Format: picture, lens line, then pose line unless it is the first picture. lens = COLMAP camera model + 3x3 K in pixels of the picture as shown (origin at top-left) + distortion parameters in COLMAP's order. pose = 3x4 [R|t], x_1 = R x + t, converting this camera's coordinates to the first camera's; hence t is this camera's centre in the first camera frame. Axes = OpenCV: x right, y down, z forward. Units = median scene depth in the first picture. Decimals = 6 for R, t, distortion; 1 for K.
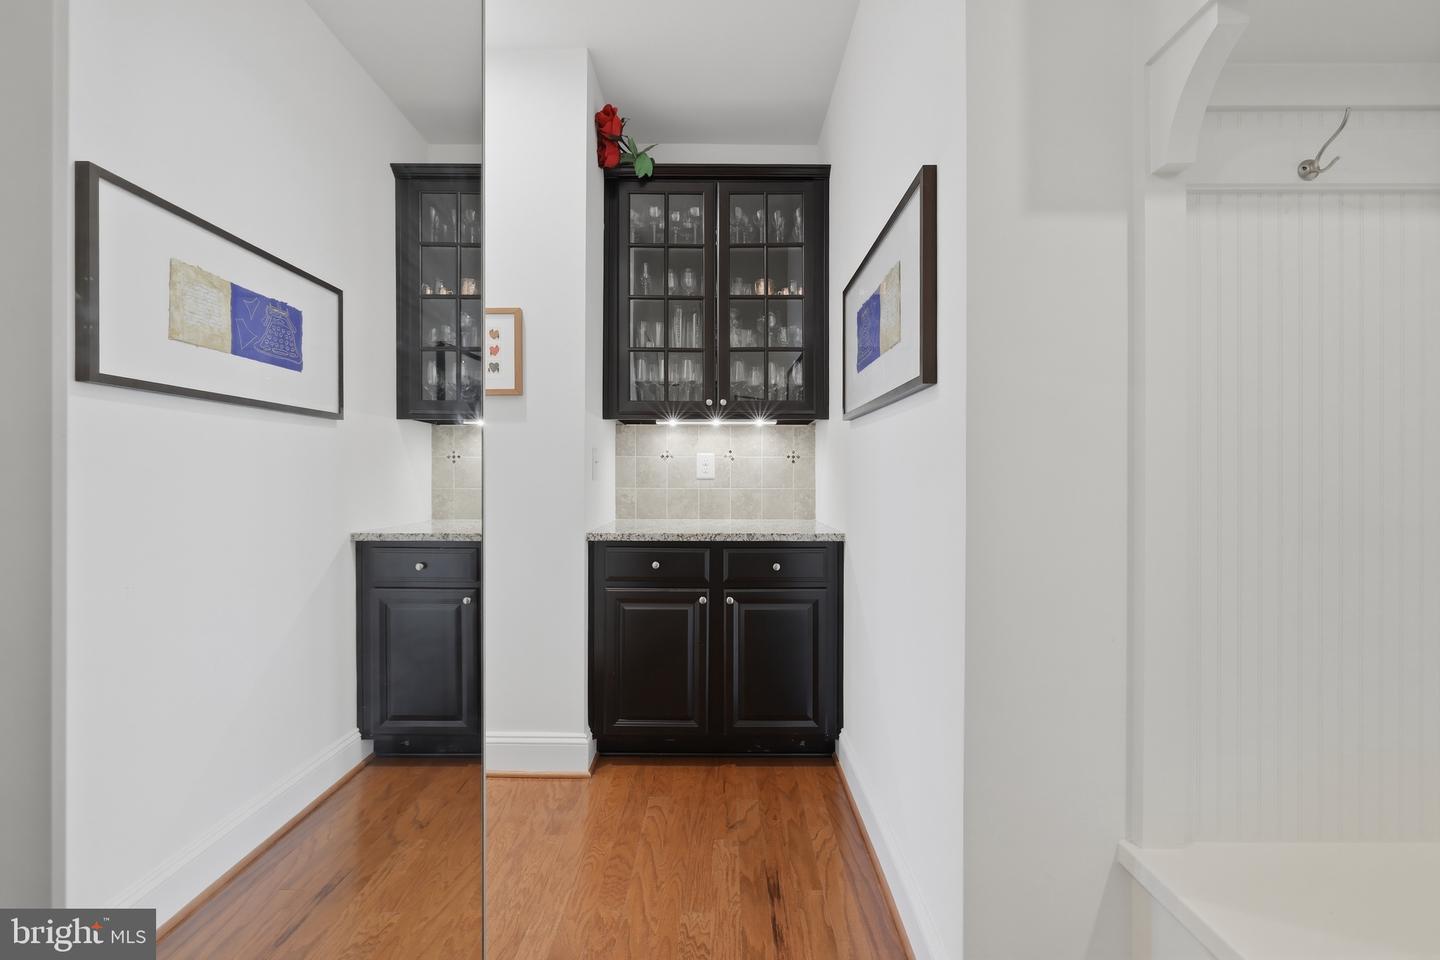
lens RADIAL K [[621.3, 0, 711.2], [0, 621.3, 474.2], [0, 0, 1]] dist [-0.000805, -0.000688]
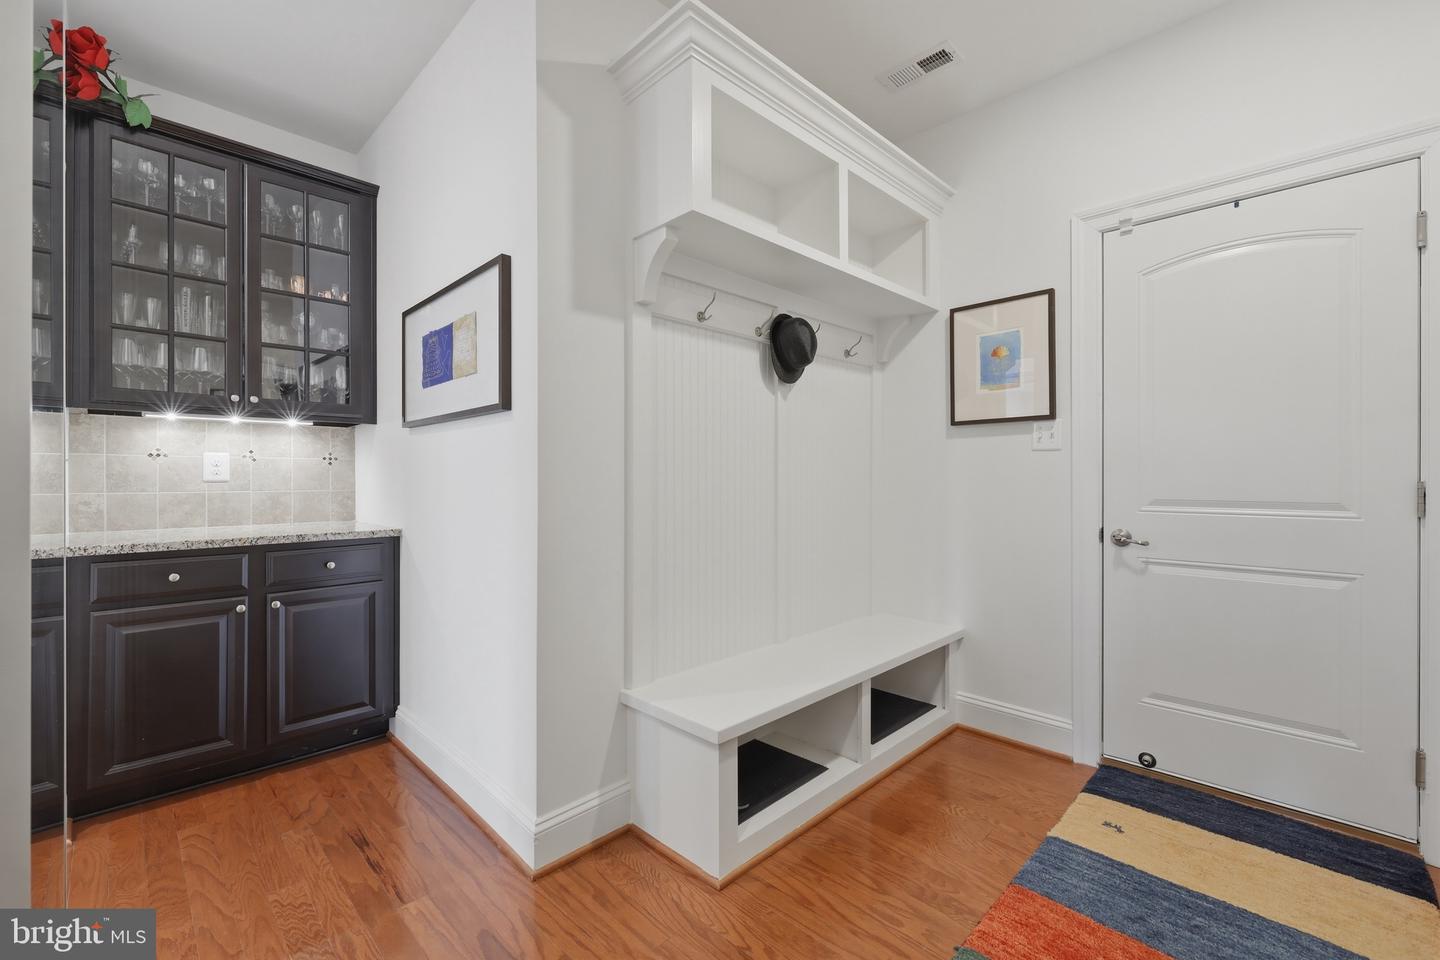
lens RADIAL K [[621.3, 0, 717.6], [0, 621.3, 473.8], [0, 0, 1]] dist [-0.000805, -0.000688]
pose [[0.709263, 0.001935, 0.704941, -0.163441], [0.002829, 0.999980, -0.005592, 0.004676], [-0.704938, 0.005961, 0.709244, -0.182296]]
